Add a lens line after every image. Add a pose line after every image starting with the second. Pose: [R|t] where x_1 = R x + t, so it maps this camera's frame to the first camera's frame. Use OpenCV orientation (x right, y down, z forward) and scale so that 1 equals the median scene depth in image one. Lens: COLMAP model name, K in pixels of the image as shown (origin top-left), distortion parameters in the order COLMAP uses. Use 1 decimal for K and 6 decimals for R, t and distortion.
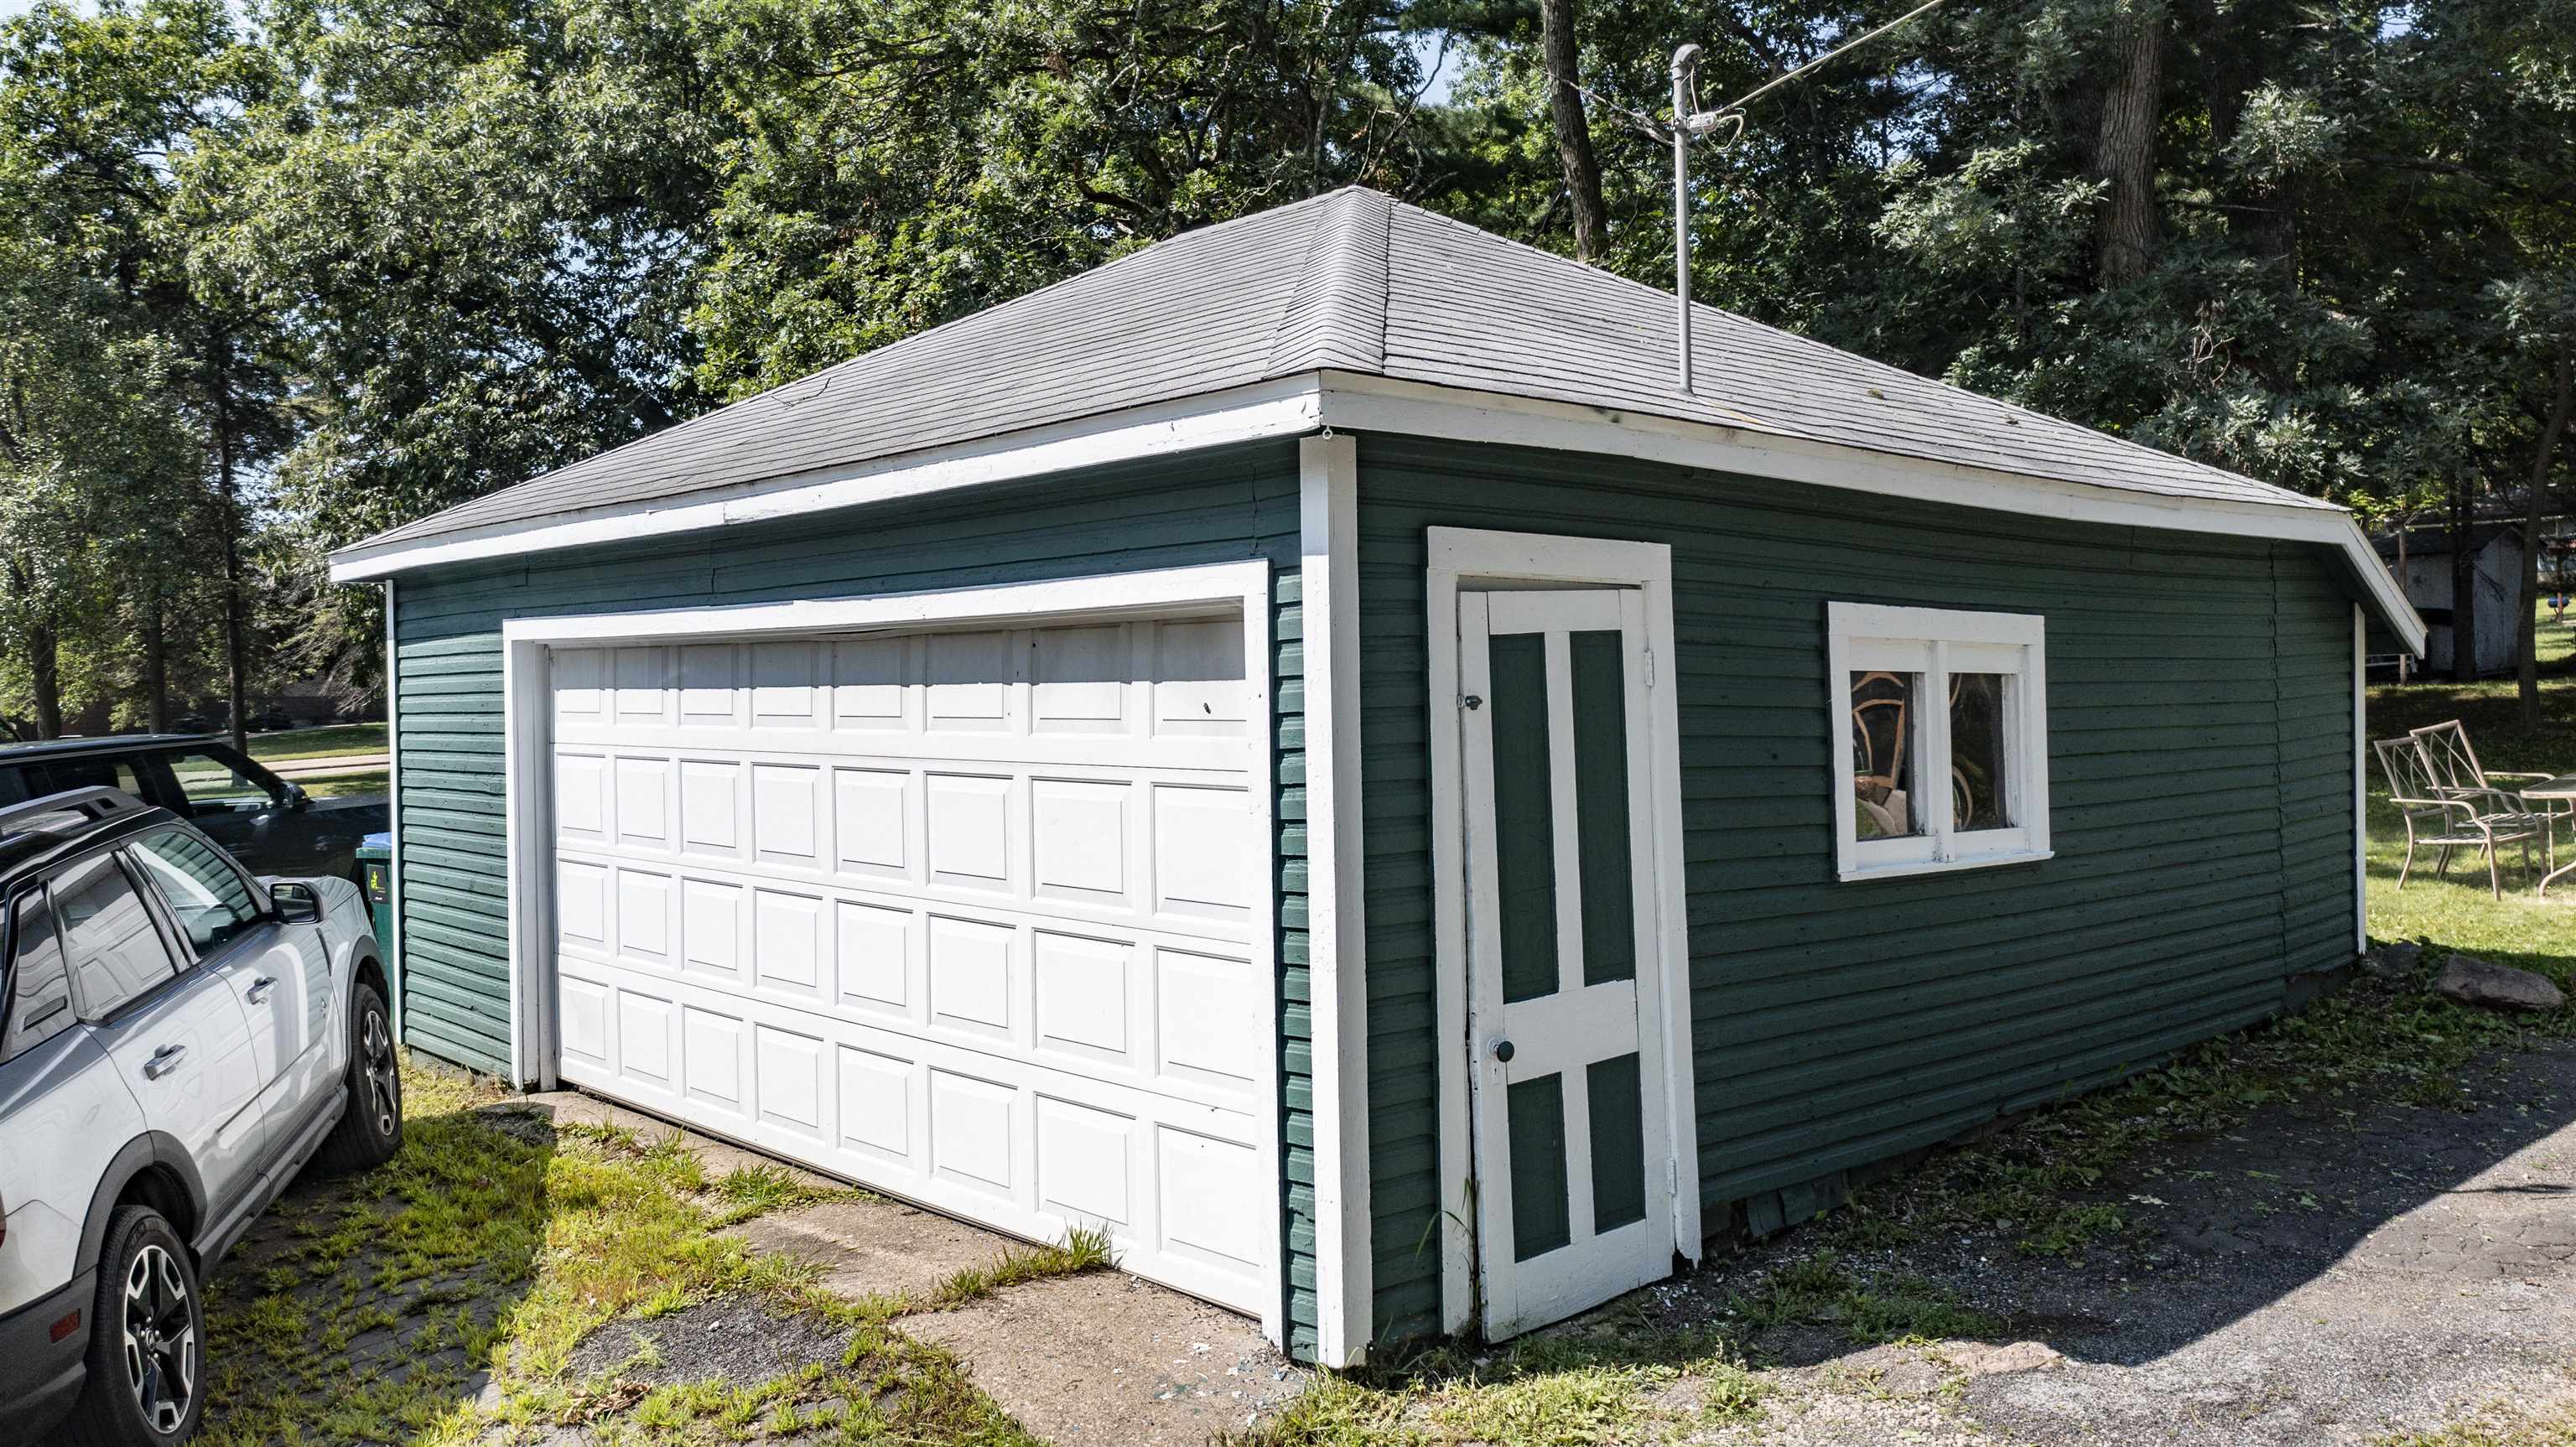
lens RADIAL K [[2011.9, 0, 1289.1], [0, 2011.9, 718.2], [0, 0, 1]] dist [-0.005977, -0.001284]
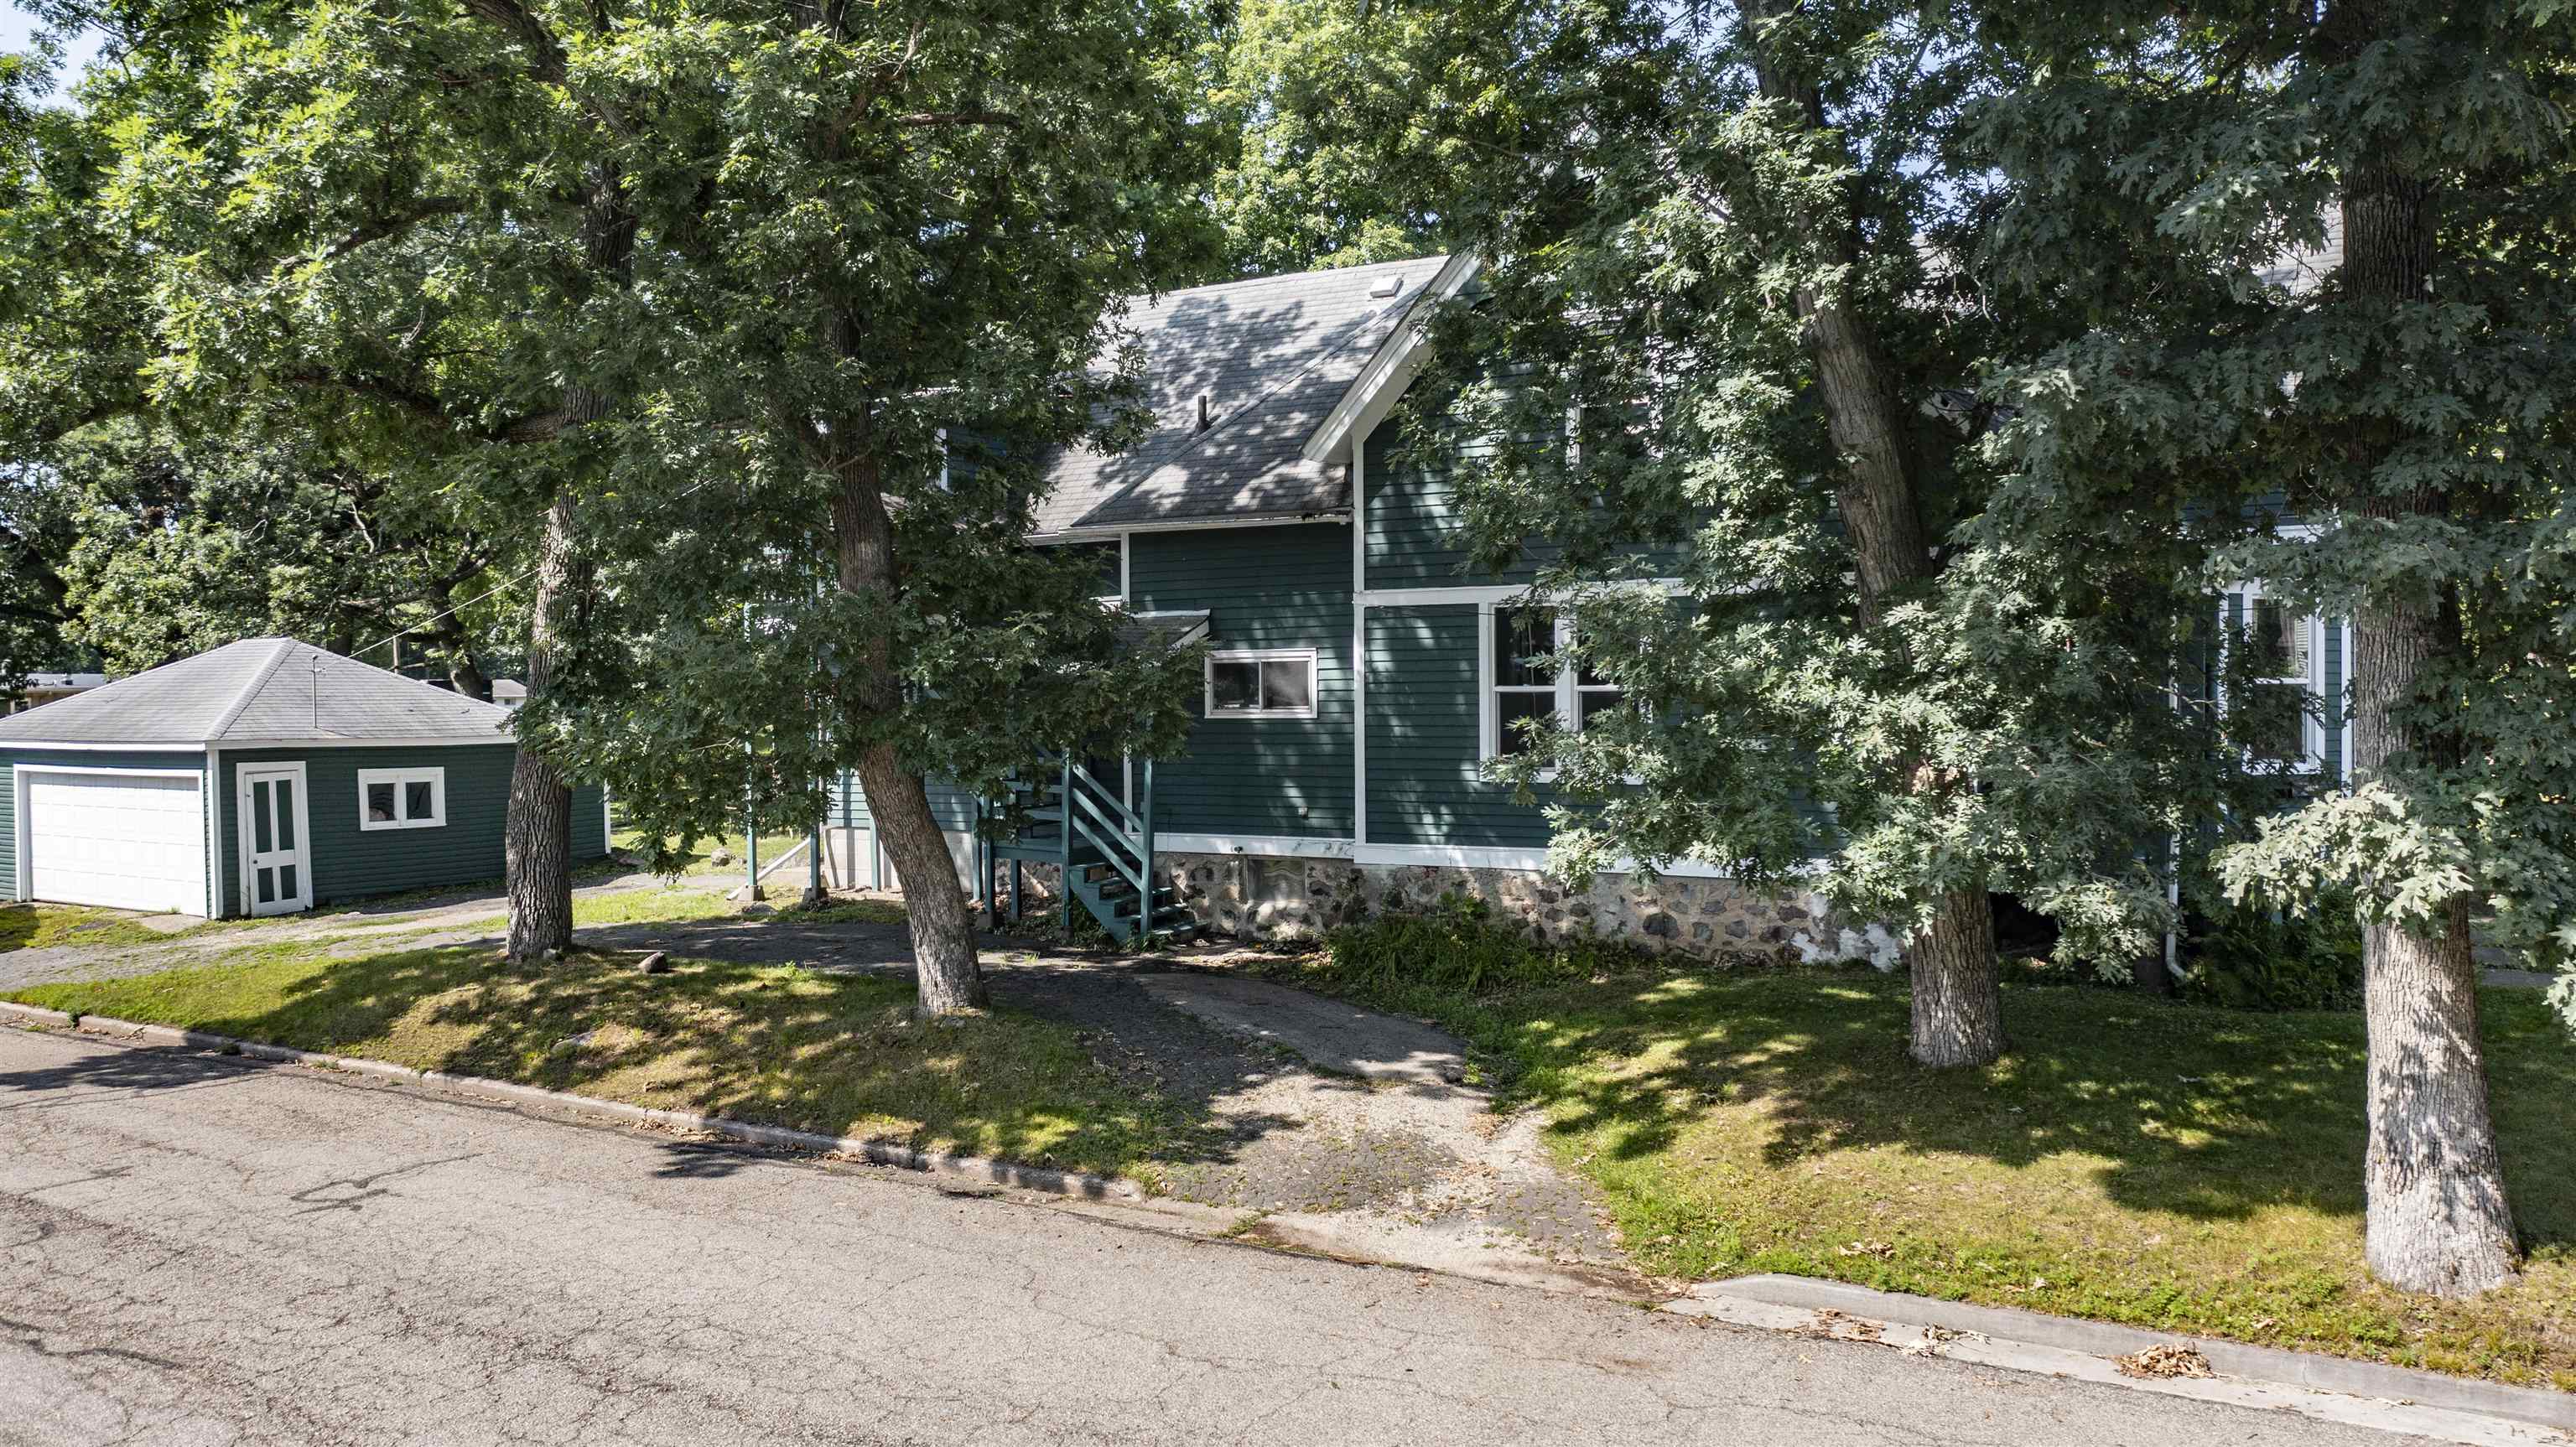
lens RADIAL K [[2011.9, 0, 1286.6], [0, 2011.9, 721.3], [0, 0, 1]] dist [-0.005977, -0.001284]
pose [[0.962882, -0.001401, 0.269920, 1.202914], [0.001422, 0.999999, 0.000117, -0.186010], [-0.269920, 0.000271, 0.962883, -4.468311]]
